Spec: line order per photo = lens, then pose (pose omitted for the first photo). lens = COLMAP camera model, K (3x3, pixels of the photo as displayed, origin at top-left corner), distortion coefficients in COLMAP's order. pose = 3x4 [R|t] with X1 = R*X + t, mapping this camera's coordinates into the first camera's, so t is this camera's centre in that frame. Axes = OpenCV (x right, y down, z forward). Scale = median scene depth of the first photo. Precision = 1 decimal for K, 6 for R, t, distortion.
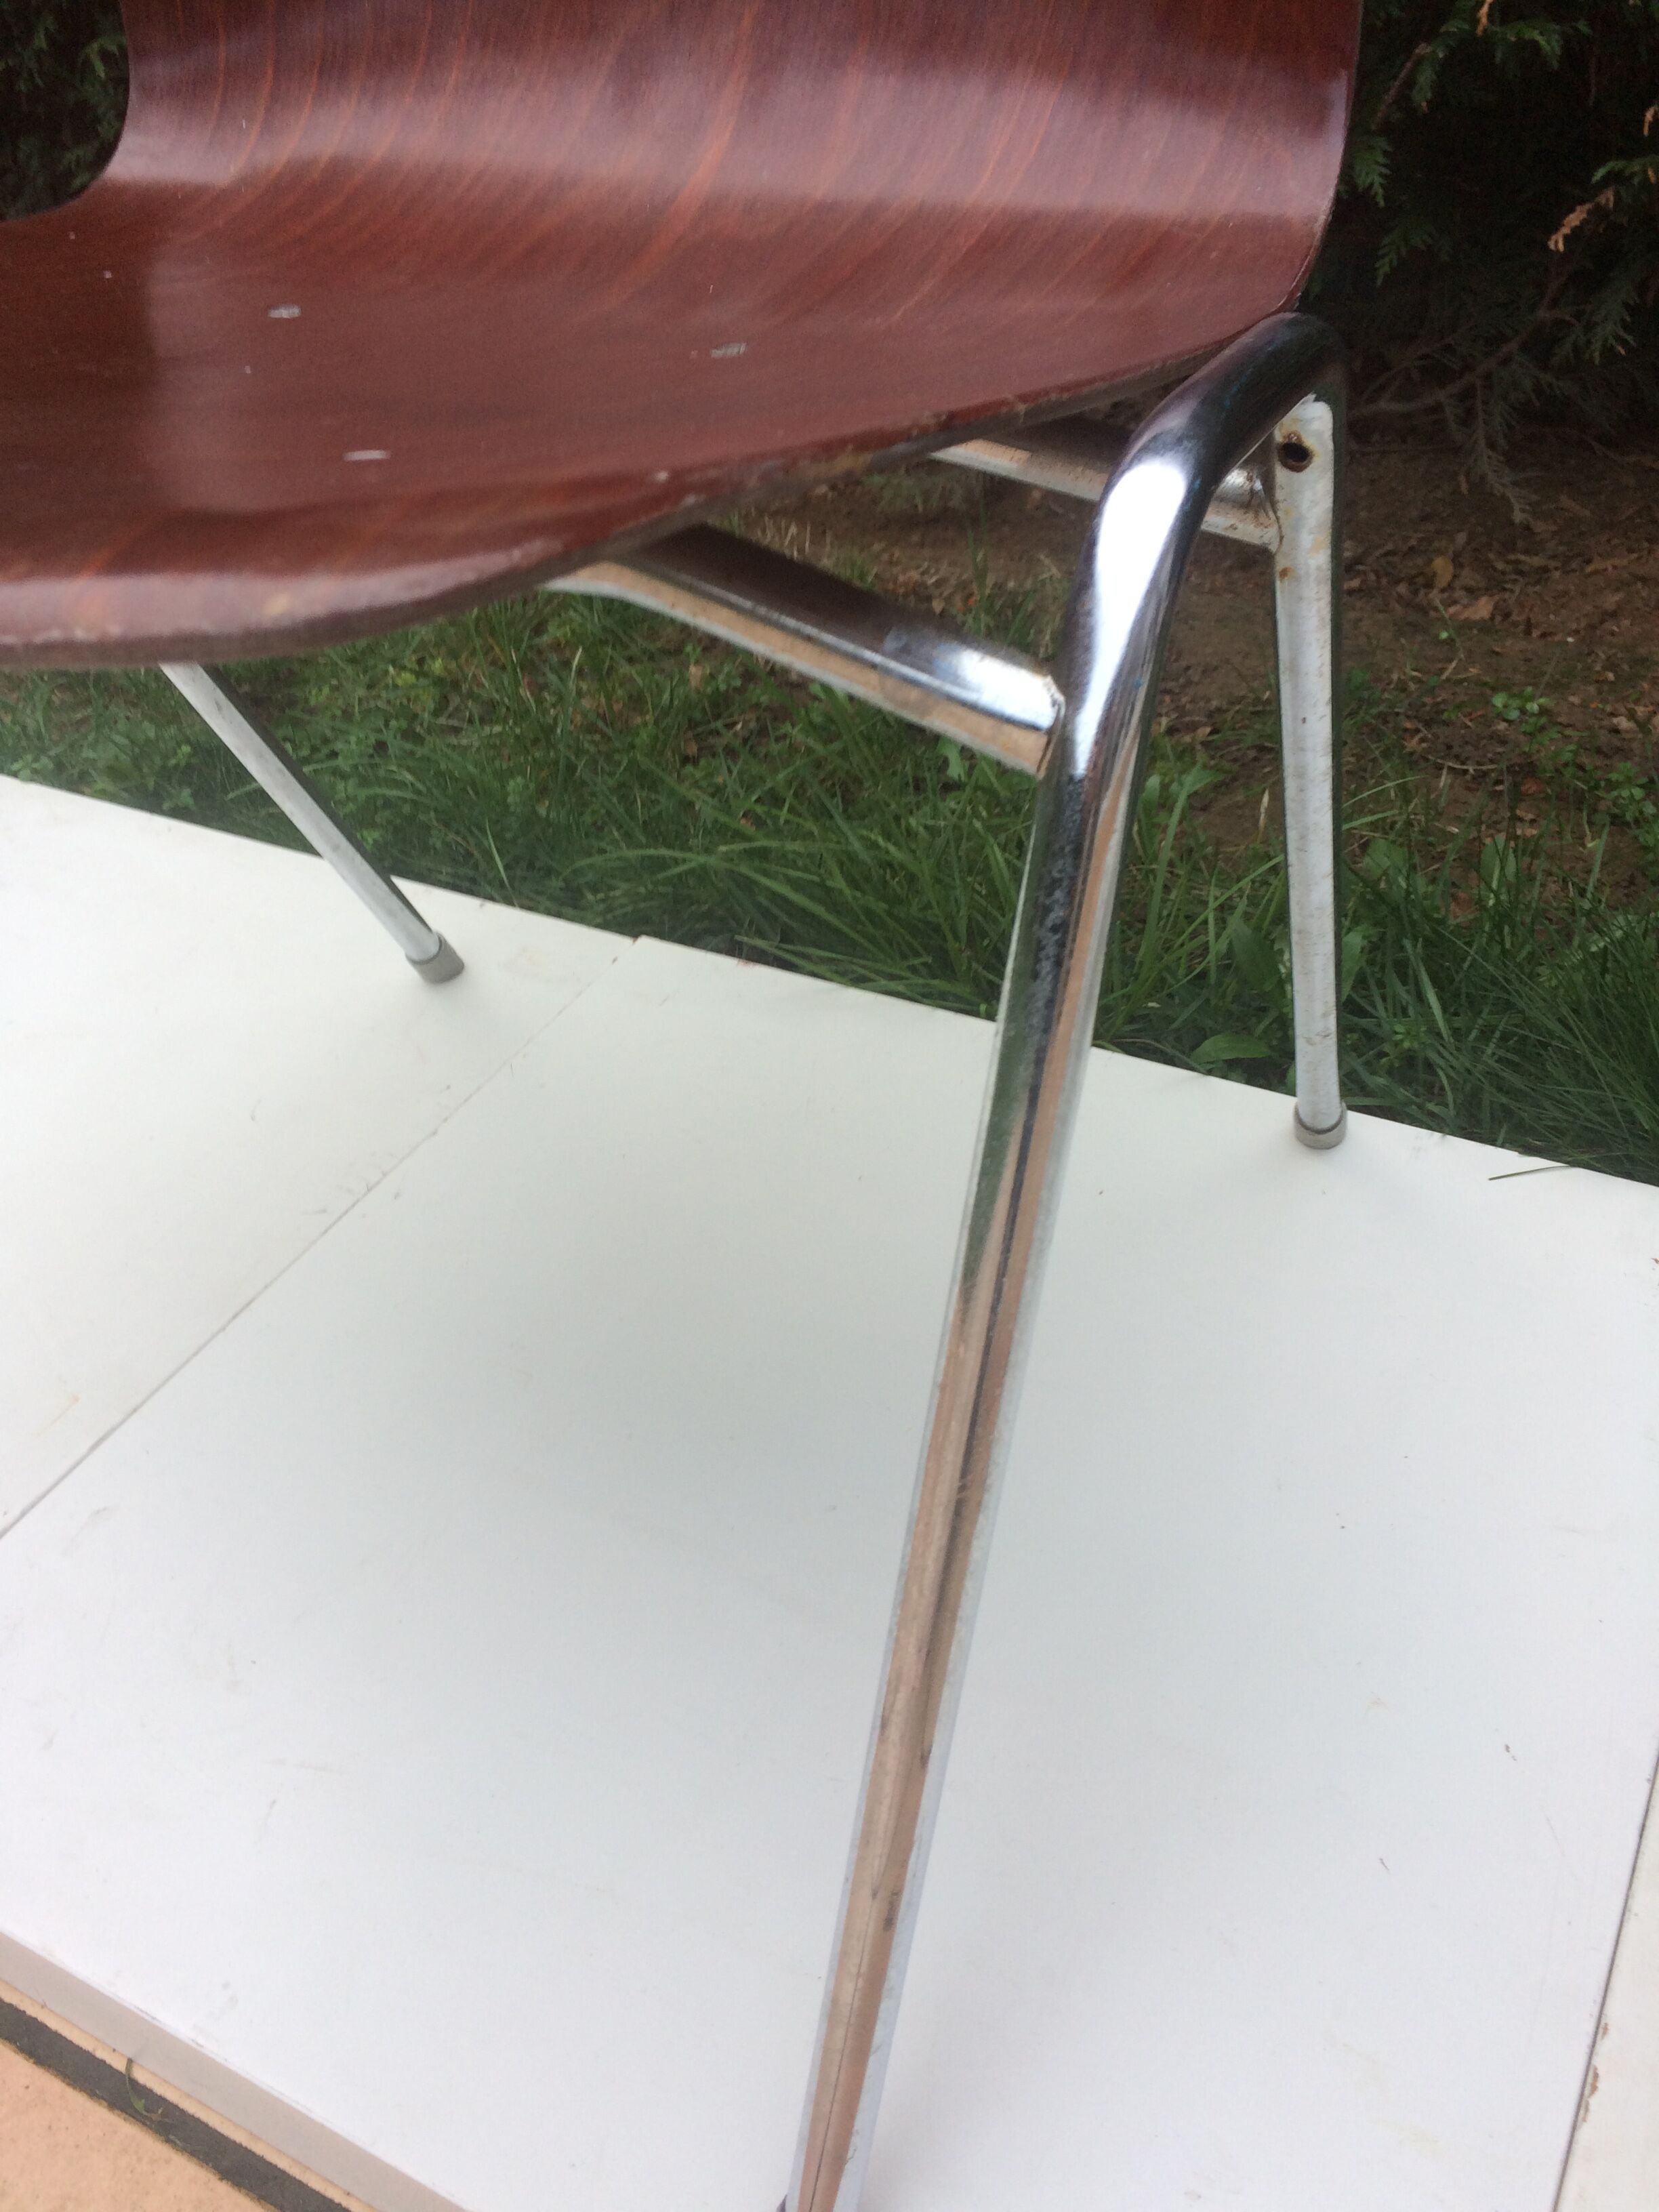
lens RADIAL K [[1867.4, 0, 807.1], [0, 1867.4, 1070.6], [0, 0, 1]] dist [0.065284, -0.094909]
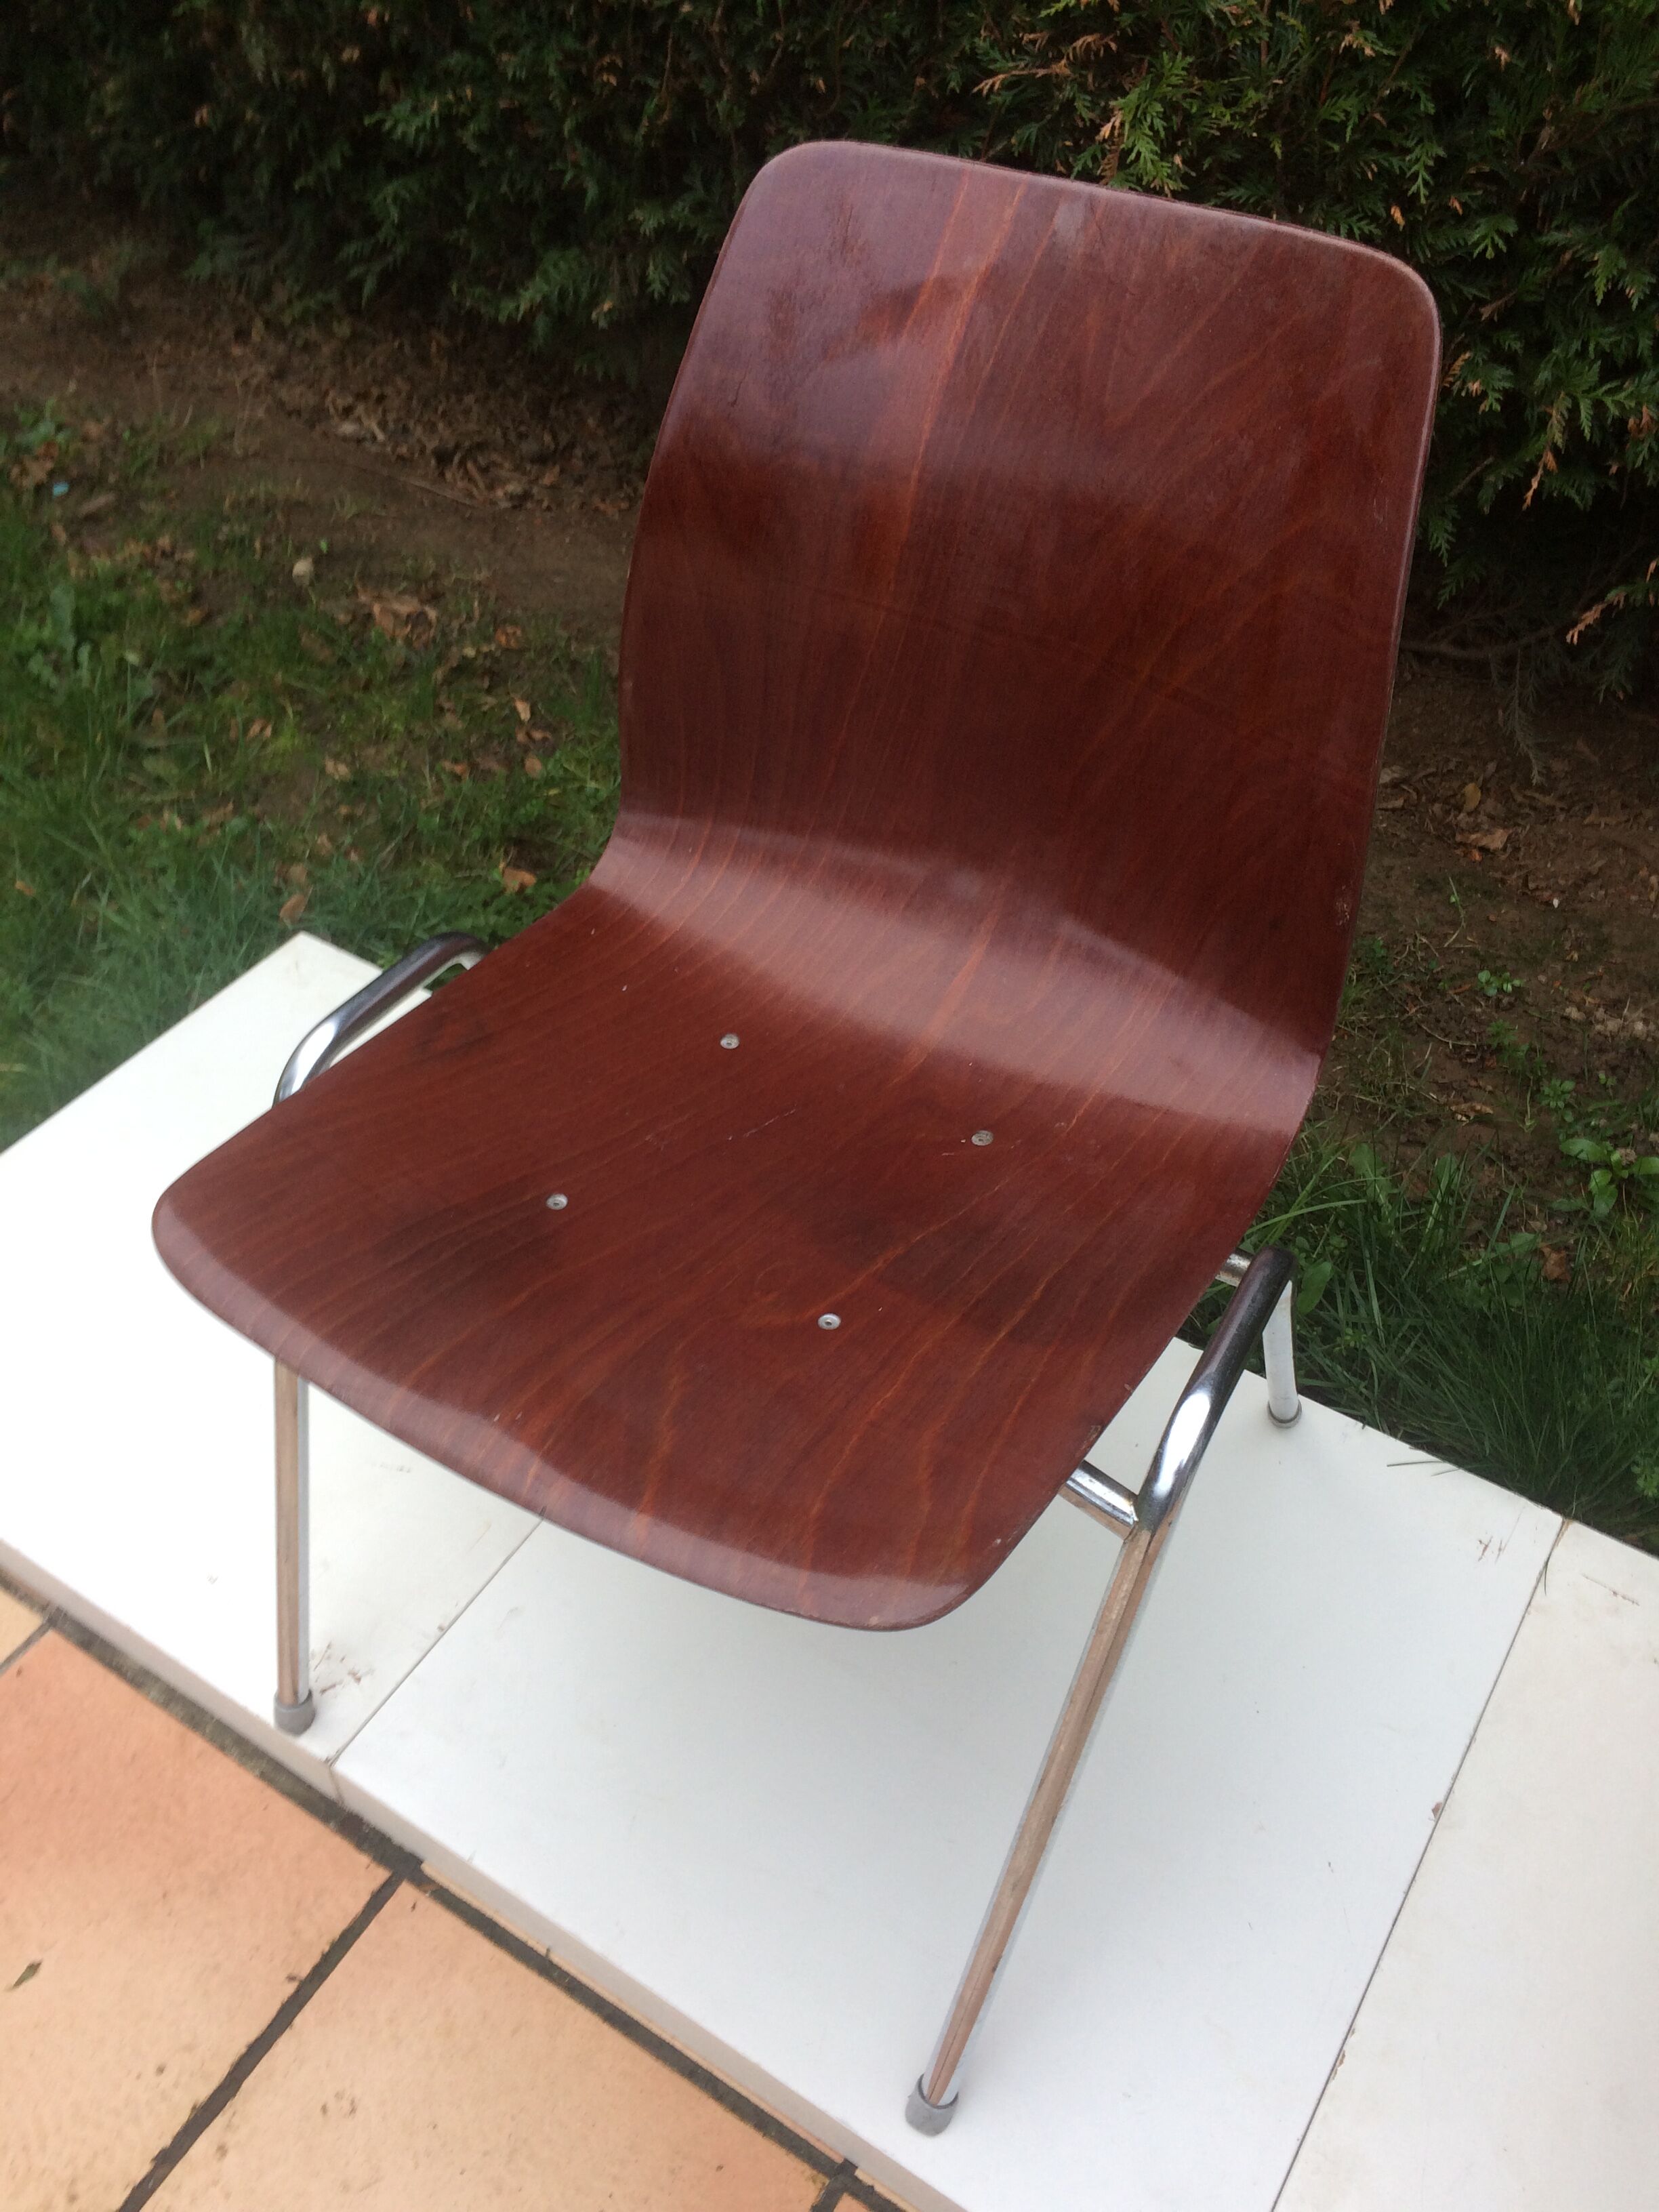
lens RADIAL K [[1772.8, 0, 829.5], [0, 1772.8, 1106.0], [0, 0, 1]] dist [0.074216, -0.098111]
pose [[0.995698, 0.091219, -0.016242, -0.054386], [-0.088869, 0.989829, 0.111092, -0.195351], [0.026211, -0.109171, 0.993677, -0.244591]]
